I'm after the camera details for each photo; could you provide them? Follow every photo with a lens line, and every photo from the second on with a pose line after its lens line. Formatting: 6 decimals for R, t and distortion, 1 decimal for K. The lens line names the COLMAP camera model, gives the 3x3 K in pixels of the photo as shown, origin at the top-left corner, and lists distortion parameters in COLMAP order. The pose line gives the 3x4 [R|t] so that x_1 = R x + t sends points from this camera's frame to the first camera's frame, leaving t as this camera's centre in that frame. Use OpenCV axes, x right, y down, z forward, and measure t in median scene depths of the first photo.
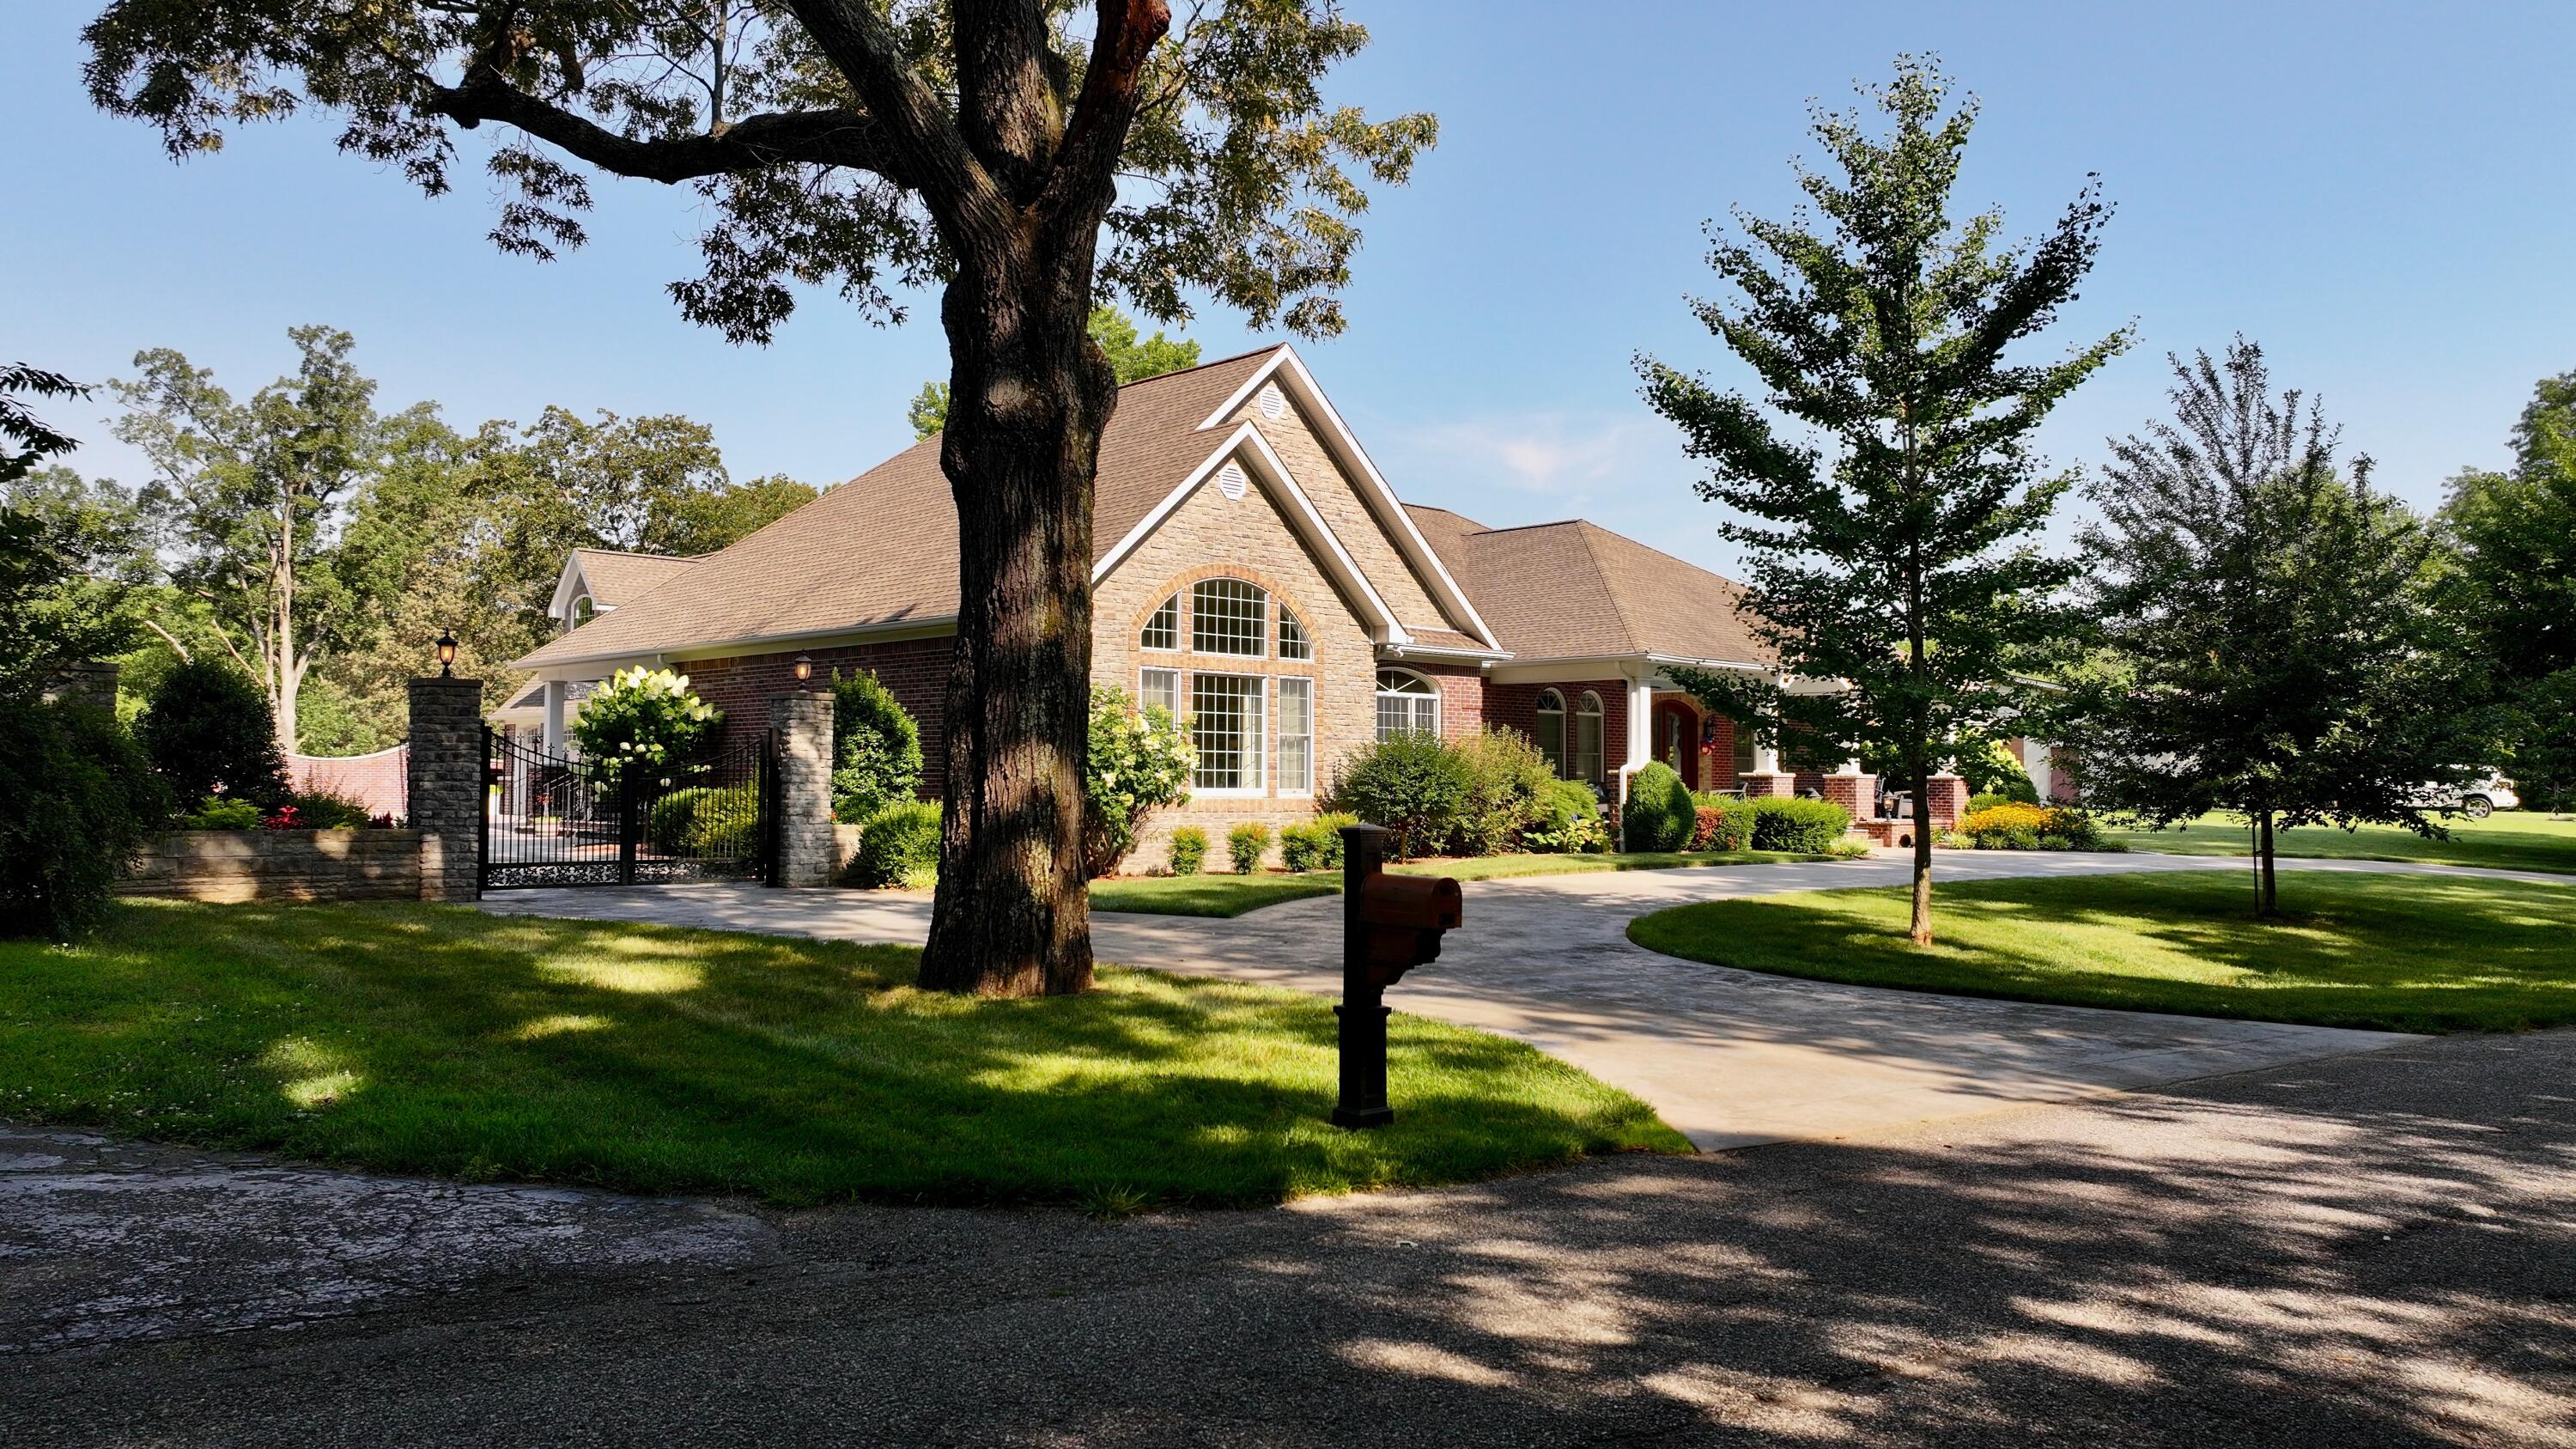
lens RADIAL K [[1854.9, 0, 1288.0], [0, 1854.9, 724.5], [0, 0, 1]] dist [-0.012111, 0.041826]
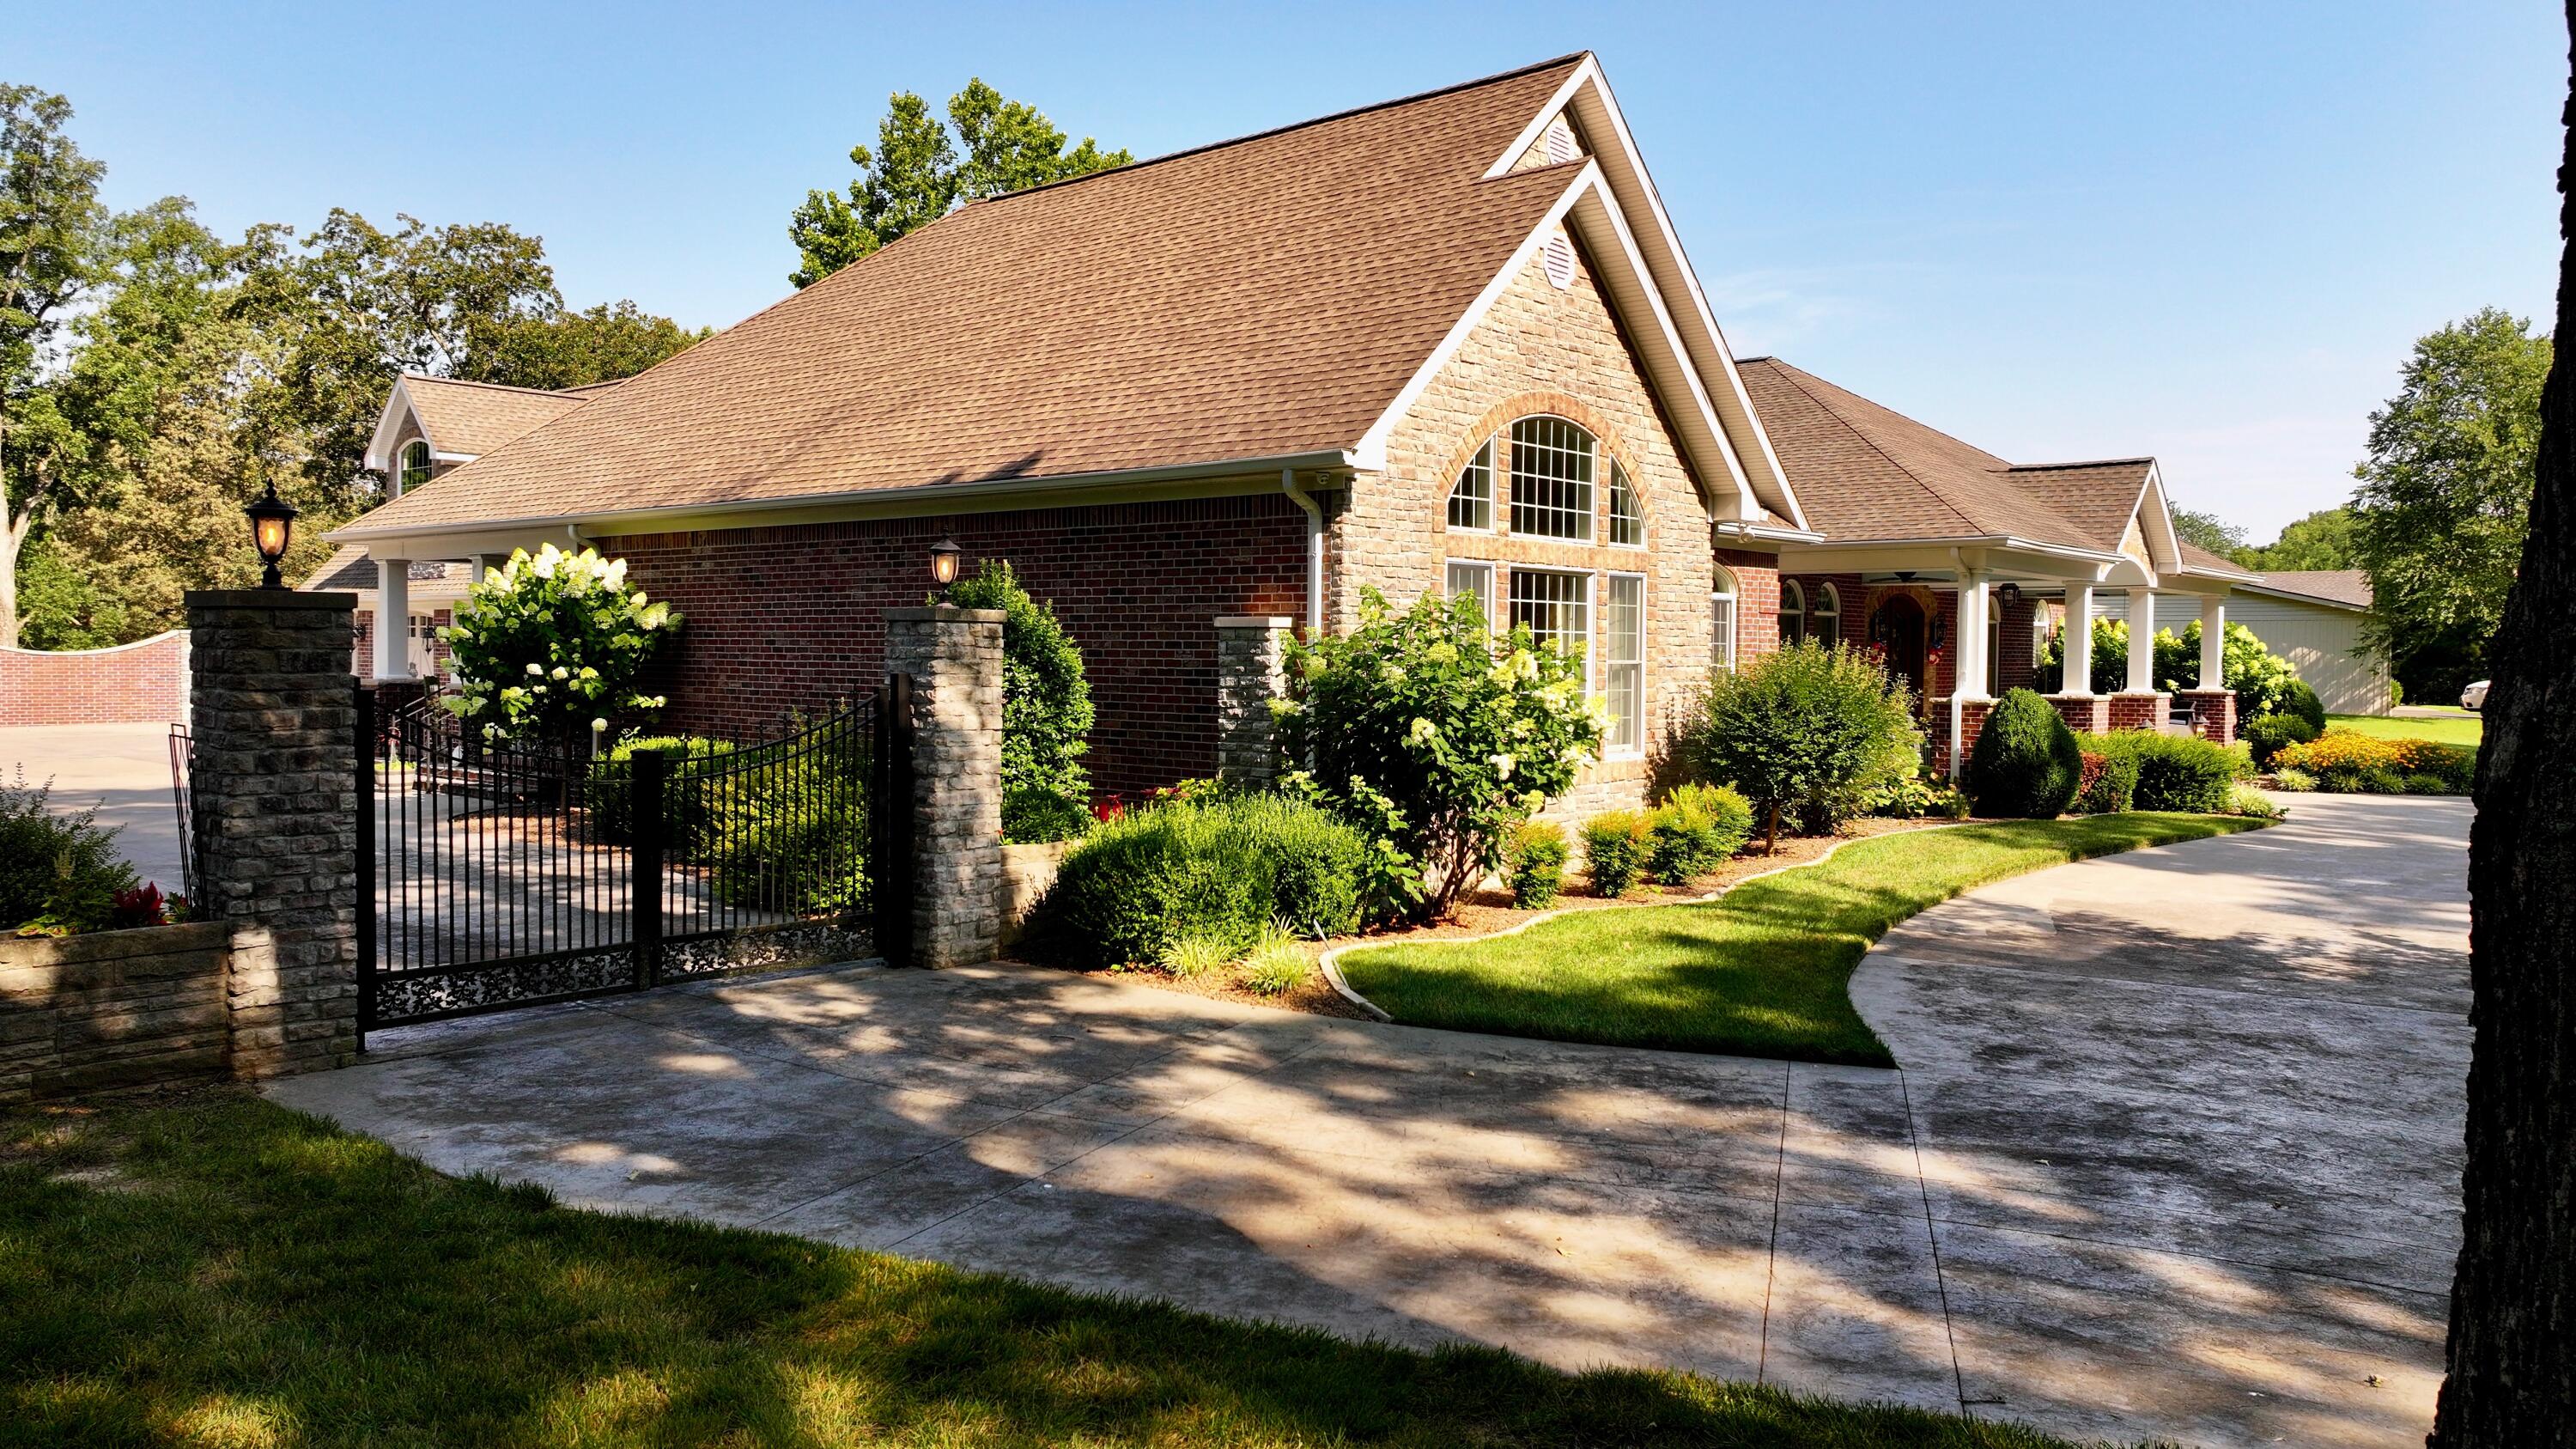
lens RADIAL K [[1854.9, 0, 1288.0], [0, 1854.9, 724.5], [0, 0, 1]] dist [-0.012111, 0.041826]
pose [[0.994966, -0.001710, 0.100198, -0.156518], [-0.005552, 0.997378, 0.072149, -0.016531], [-0.100058, -0.072342, 0.992348, 0.322923]]
